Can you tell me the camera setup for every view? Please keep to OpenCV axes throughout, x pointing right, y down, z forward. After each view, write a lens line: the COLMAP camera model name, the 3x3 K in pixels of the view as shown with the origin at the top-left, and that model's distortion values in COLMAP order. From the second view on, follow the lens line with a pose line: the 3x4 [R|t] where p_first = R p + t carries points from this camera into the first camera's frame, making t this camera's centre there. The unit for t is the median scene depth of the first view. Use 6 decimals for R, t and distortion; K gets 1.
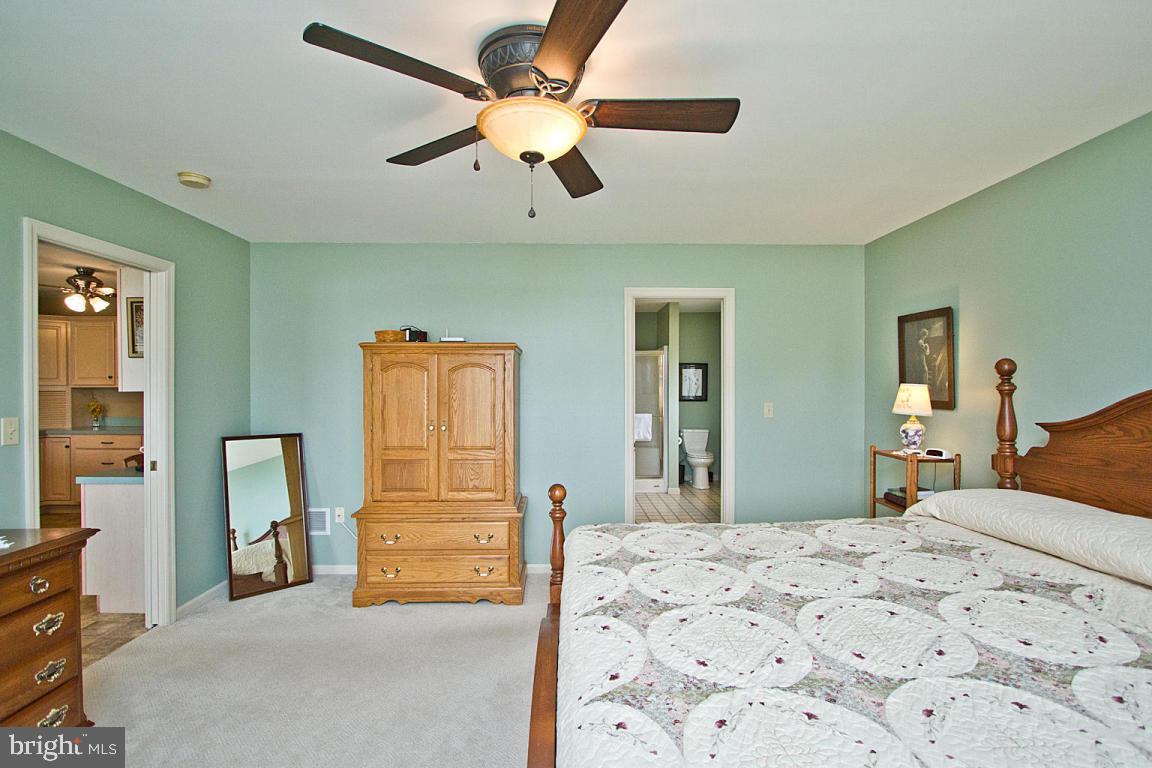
lens RADIAL K [[535.9, 0, 587.4], [0, 535.9, 395.1], [0, 0, 1]] dist [-0.018149, 0.003082]
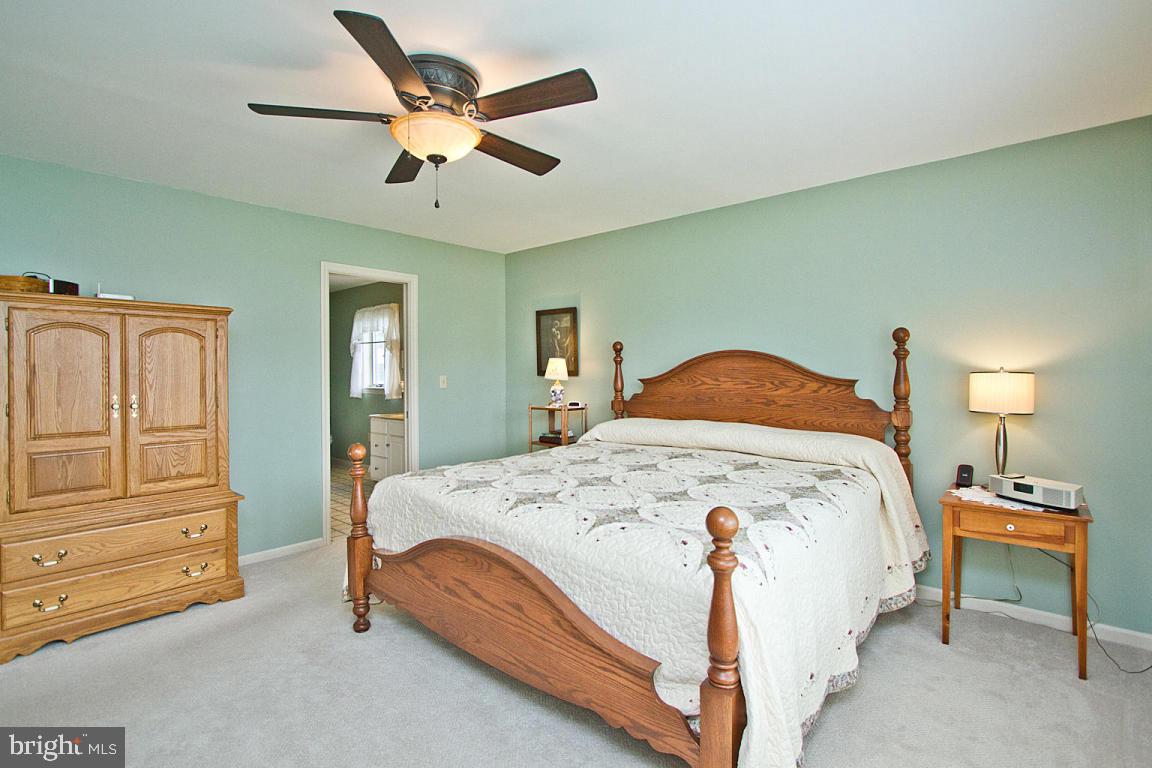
lens RADIAL K [[535.9, 0, 577.9], [0, 535.9, 381.0], [0, 0, 1]] dist [-0.018149, 0.003082]
pose [[0.686717, -0.016743, 0.726732, -0.387030], [0.019441, 0.999800, 0.004663, 0.033101], [-0.726665, 0.010926, 0.686905, -0.037498]]
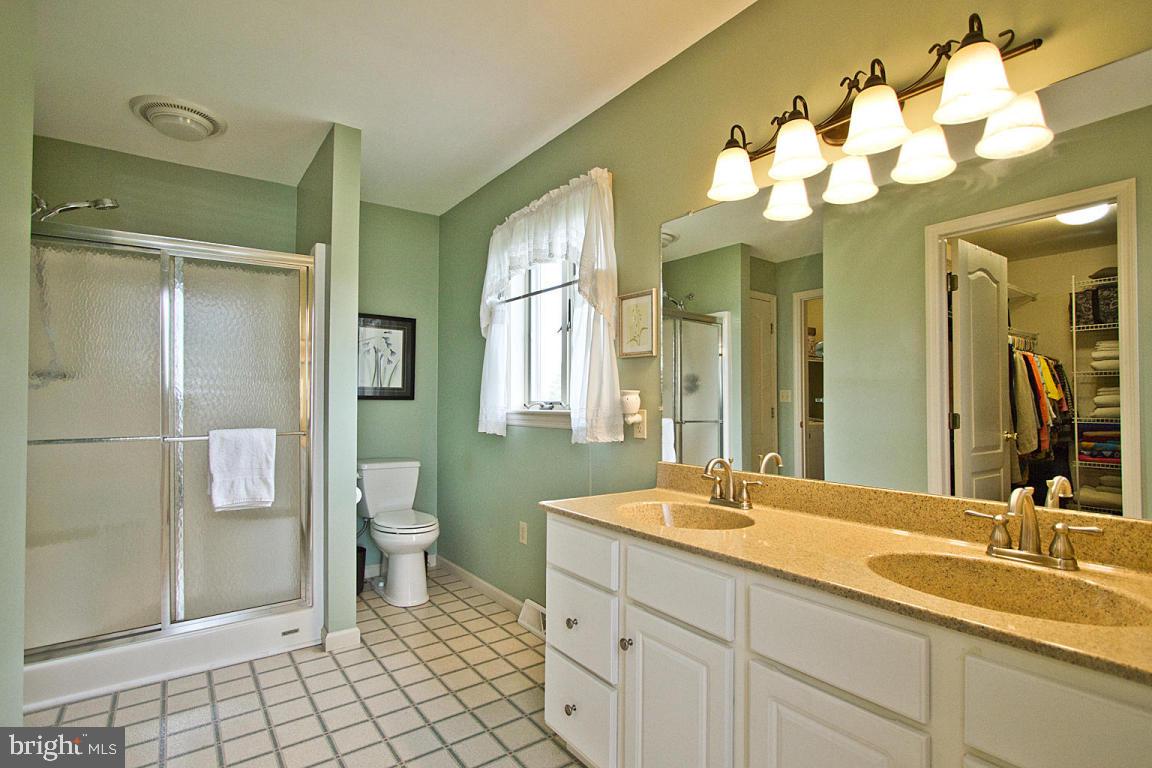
lens RADIAL K [[535.9, 0, 588.2], [0, 535.9, 382.4], [0, 0, 1]] dist [-0.018149, 0.003082]
pose [[0.814090, 0.015222, 0.580540, 0.181798], [0.013487, 0.998891, -0.045103, 0.050329], [-0.580583, 0.044548, 0.812982, 1.285092]]
